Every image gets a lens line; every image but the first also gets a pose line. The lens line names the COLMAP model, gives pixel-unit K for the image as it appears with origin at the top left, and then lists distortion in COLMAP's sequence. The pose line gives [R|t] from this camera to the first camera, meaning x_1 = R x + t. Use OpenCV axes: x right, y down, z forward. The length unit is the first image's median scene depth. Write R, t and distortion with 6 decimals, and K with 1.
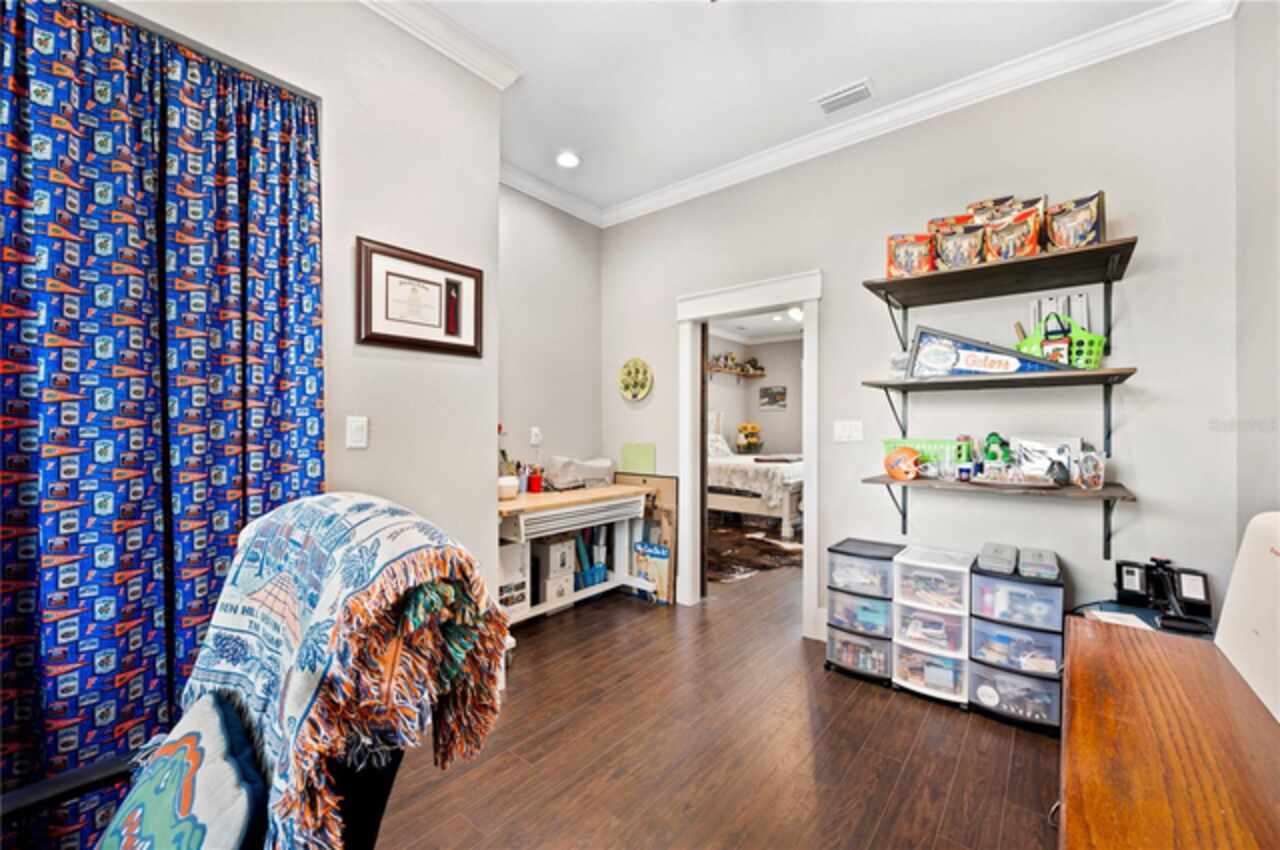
lens RADIAL K [[515.5, 0, 638.4], [0, 515.5, 428.9], [0, 0, 1]] dist [0.000397, 0.000001]
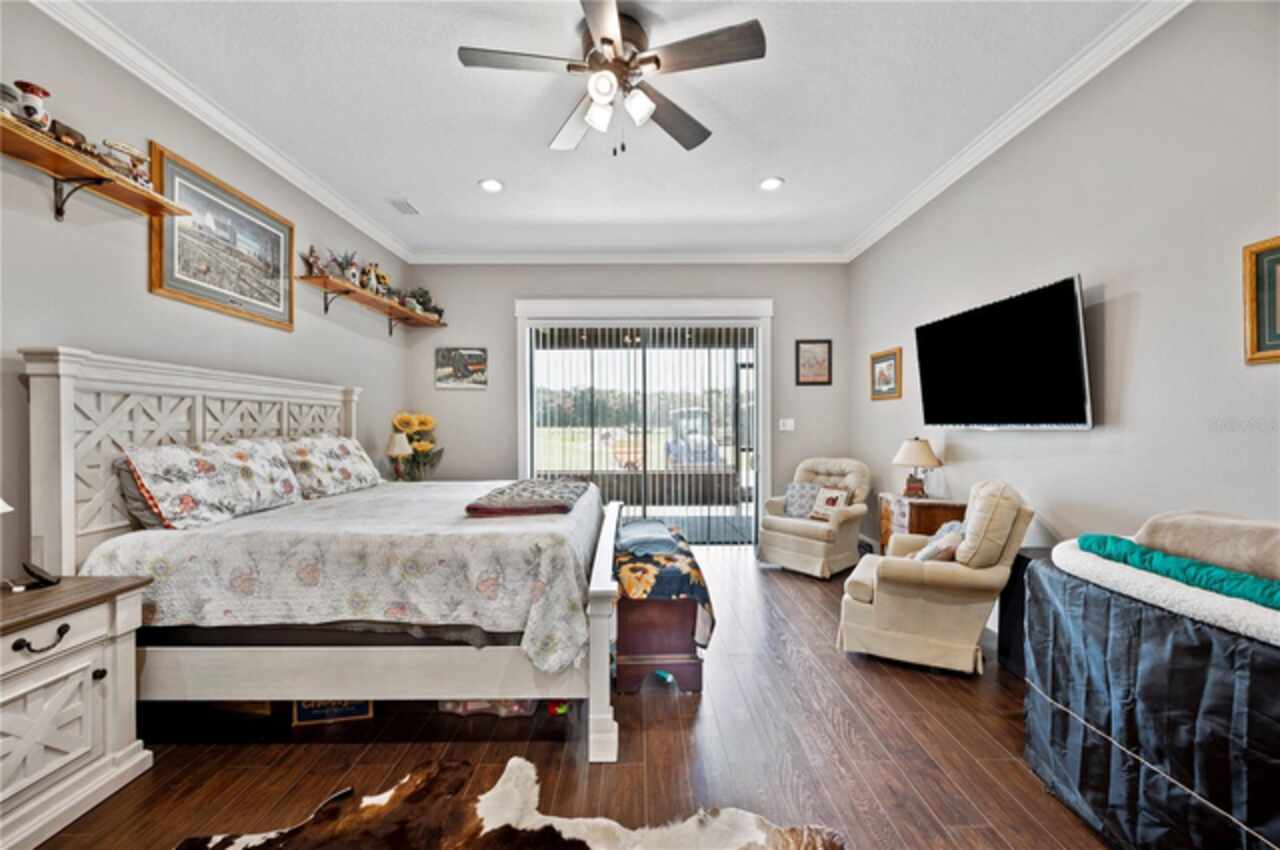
lens RADIAL K [[515.5, 0, 642.2], [0, 515.5, 426.6], [0, 0, 1]] dist [0.000397, 0.000001]
pose [[0.776821, -0.010528, 0.629633, 0.067902], [0.009991, 0.999940, 0.004393, 0.001889], [-0.629642, 0.002878, 0.776880, 0.464958]]
